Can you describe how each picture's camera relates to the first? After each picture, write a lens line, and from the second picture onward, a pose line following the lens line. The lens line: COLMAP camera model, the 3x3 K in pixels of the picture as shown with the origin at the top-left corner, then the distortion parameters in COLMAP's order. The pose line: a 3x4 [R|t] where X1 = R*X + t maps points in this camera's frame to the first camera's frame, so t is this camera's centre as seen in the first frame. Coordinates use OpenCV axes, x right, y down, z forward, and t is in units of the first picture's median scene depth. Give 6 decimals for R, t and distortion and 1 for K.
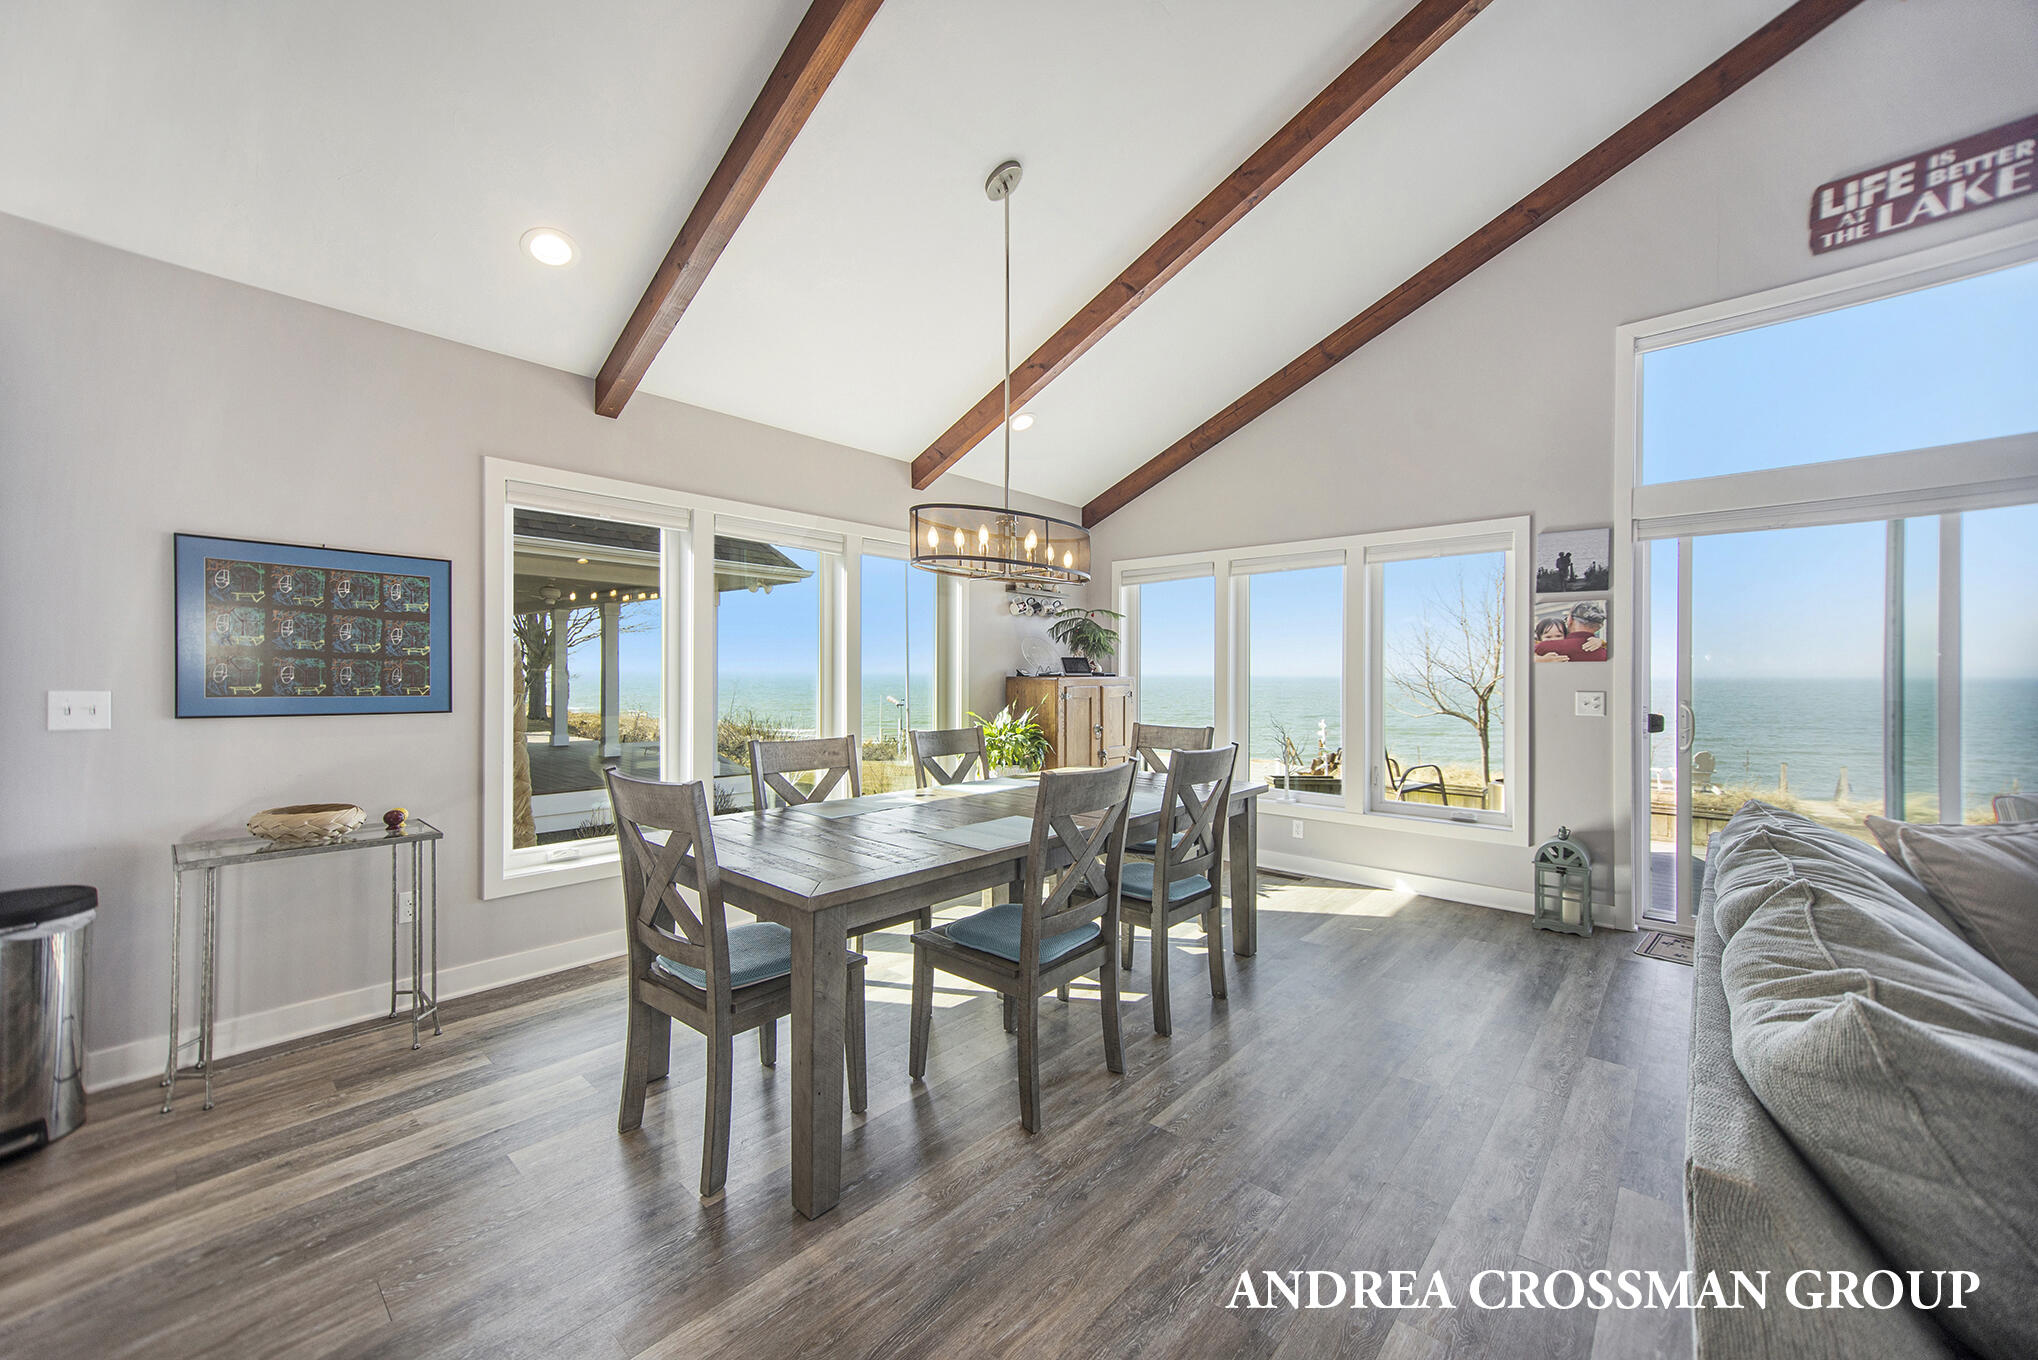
lens RADIAL K [[776.8, 0, 1041.1], [0, 776.8, 676.3], [0, 0, 1]] dist [-0.011301, 0.005403]
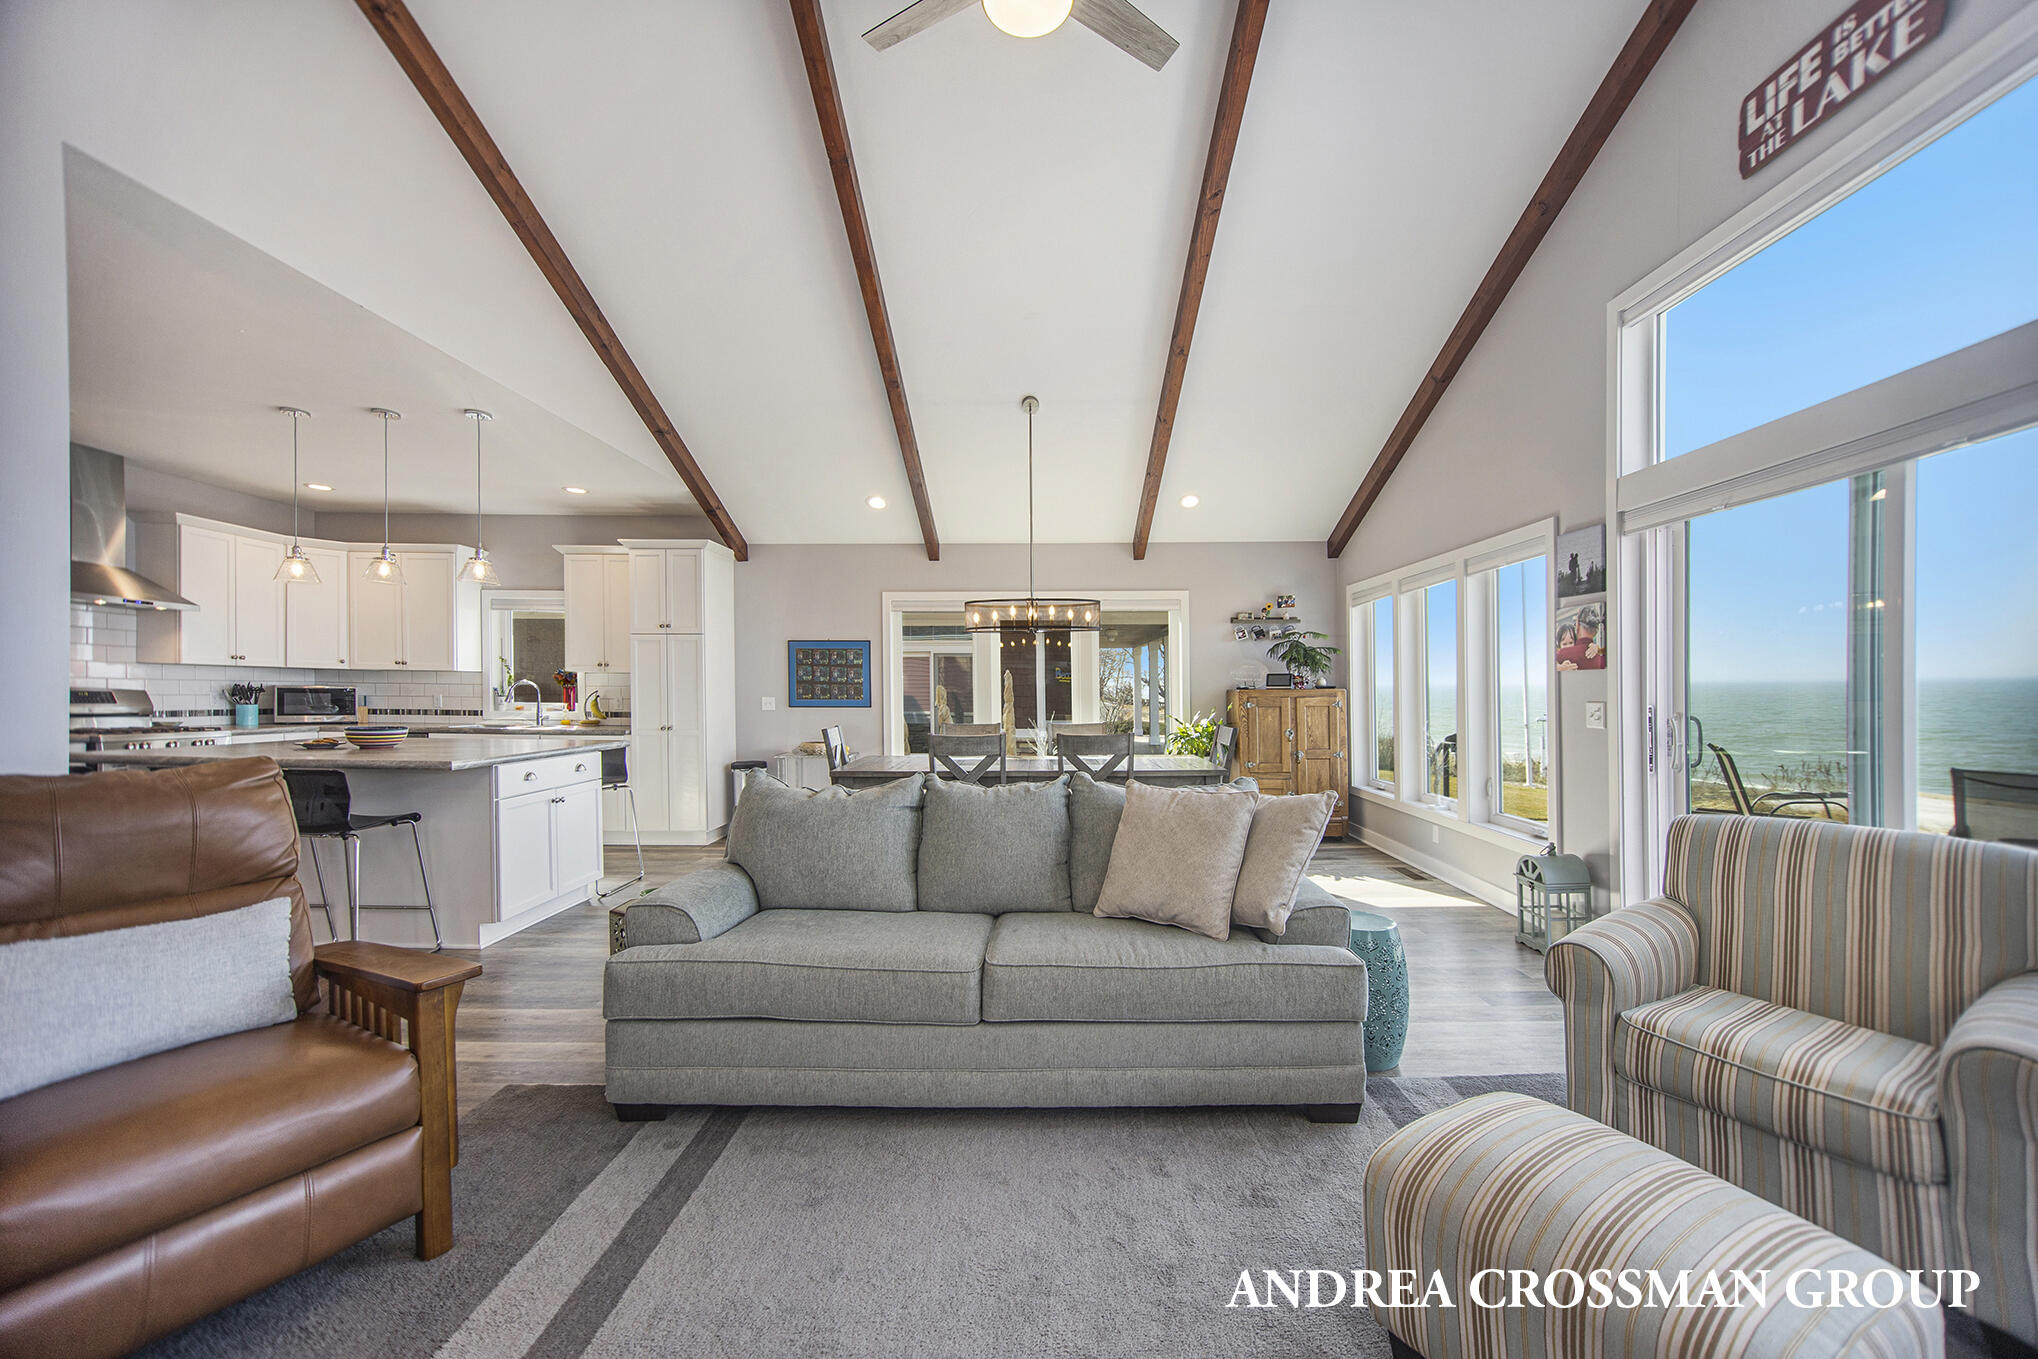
lens RADIAL K [[776.8, 0, 1036.0], [0, 776.8, 690.0], [0, 0, 1]] dist [-0.011301, 0.005403]
pose [[0.657051, -0.002085, -0.753843, 1.128133], [0.003686, 0.999993, 0.000446, 0.002909], [0.753837, -0.003071, 0.657054, -0.129673]]
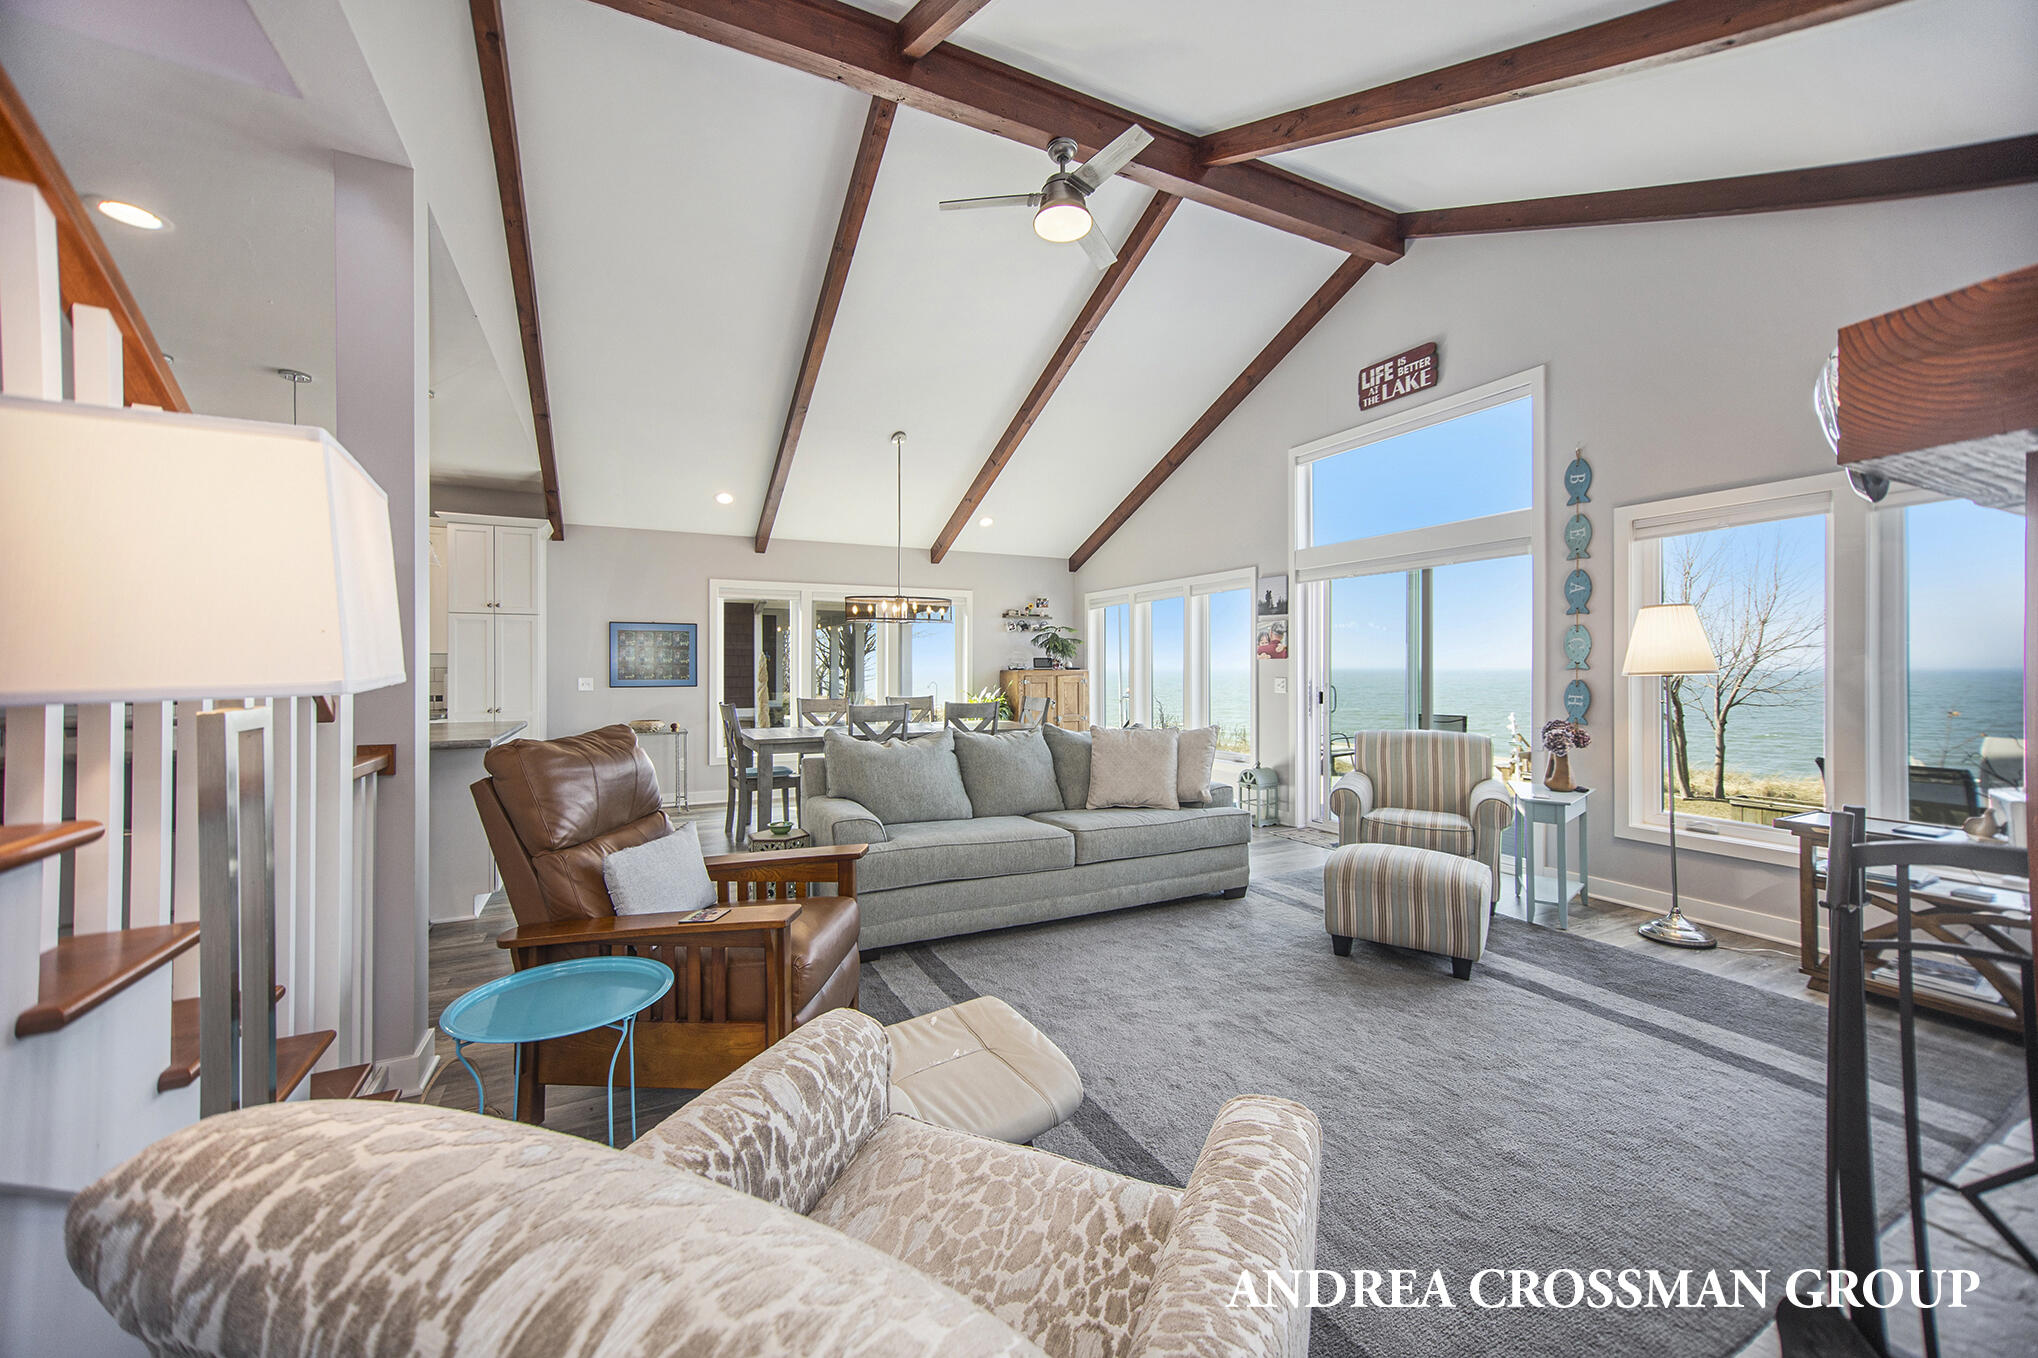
lens RADIAL K [[776.8, 0, 1001.0], [0, 776.8, 656.3], [0, 0, 1]] dist [-0.011301, 0.005403]
pose [[0.918733, -0.006811, -0.394819, 0.946276], [0.000835, 0.999883, -0.015304, -0.000351], [0.394877, 0.013731, 0.918631, -0.811119]]
